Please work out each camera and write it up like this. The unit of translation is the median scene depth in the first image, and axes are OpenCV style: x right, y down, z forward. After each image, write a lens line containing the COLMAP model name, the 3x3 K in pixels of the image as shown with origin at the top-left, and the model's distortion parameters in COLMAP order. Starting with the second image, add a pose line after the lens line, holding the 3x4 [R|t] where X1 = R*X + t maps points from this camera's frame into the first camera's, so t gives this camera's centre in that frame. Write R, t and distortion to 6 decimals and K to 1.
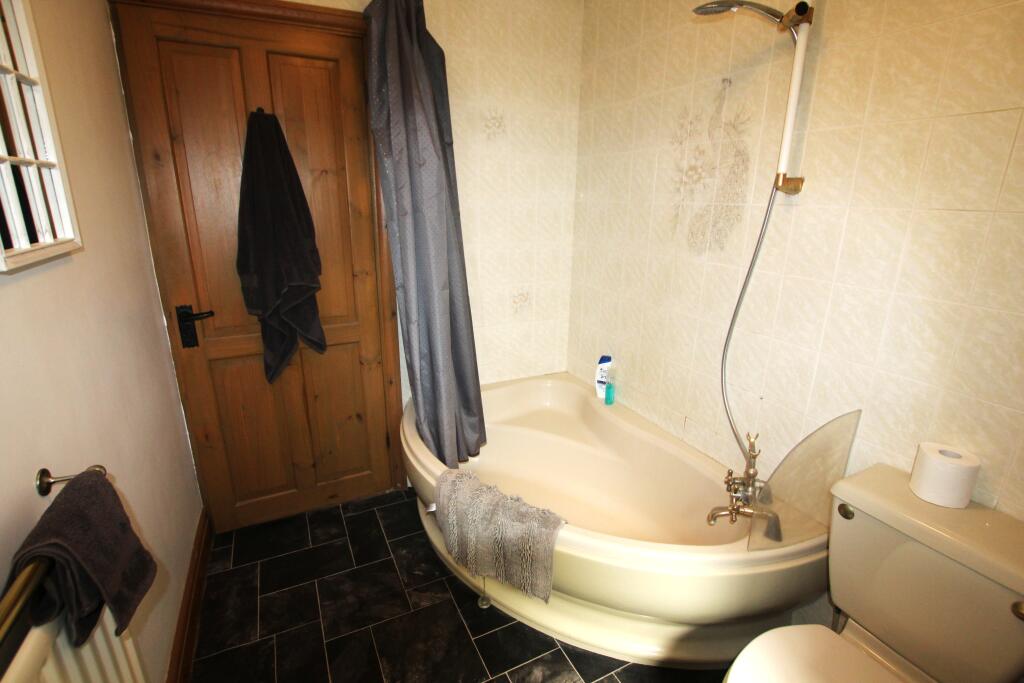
lens RADIAL K [[479.2, 0, 508.9], [0, 479.2, 337.9], [0, 0, 1]] dist [-0.005253, -0.000599]
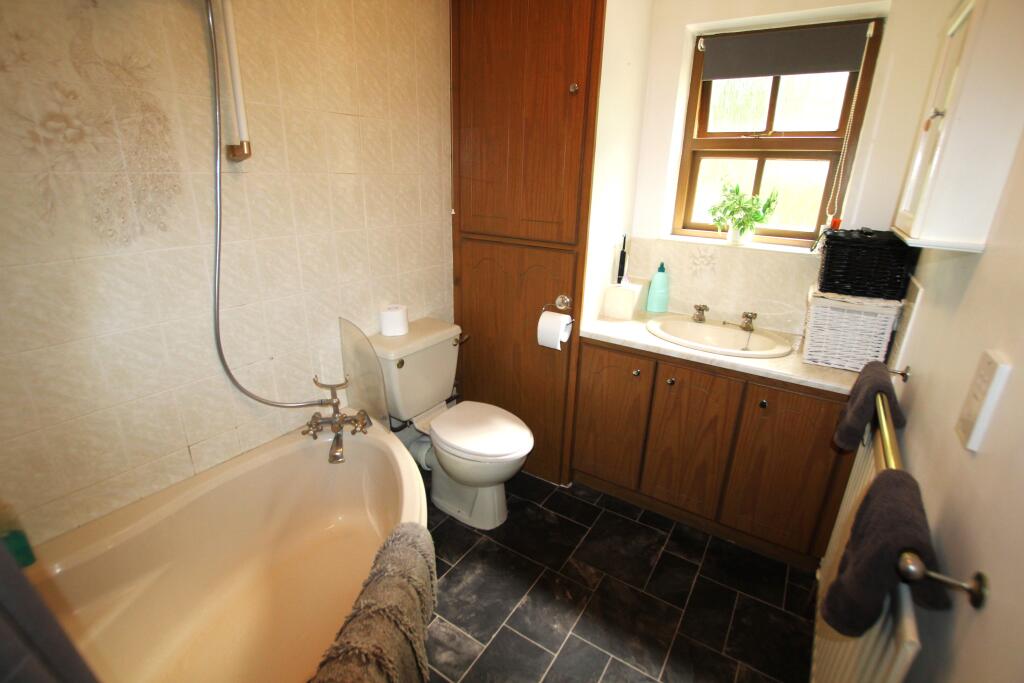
lens RADIAL K [[479.2, 0, 510.0], [0, 479.2, 339.9], [0, 0, 1]] dist [-0.005253, -0.000599]
pose [[-0.492447, -0.310719, 0.812988, -0.557217], [0.223140, 0.857806, 0.463009, -0.271038], [-0.841252, 0.409417, -0.353091, 0.877522]]
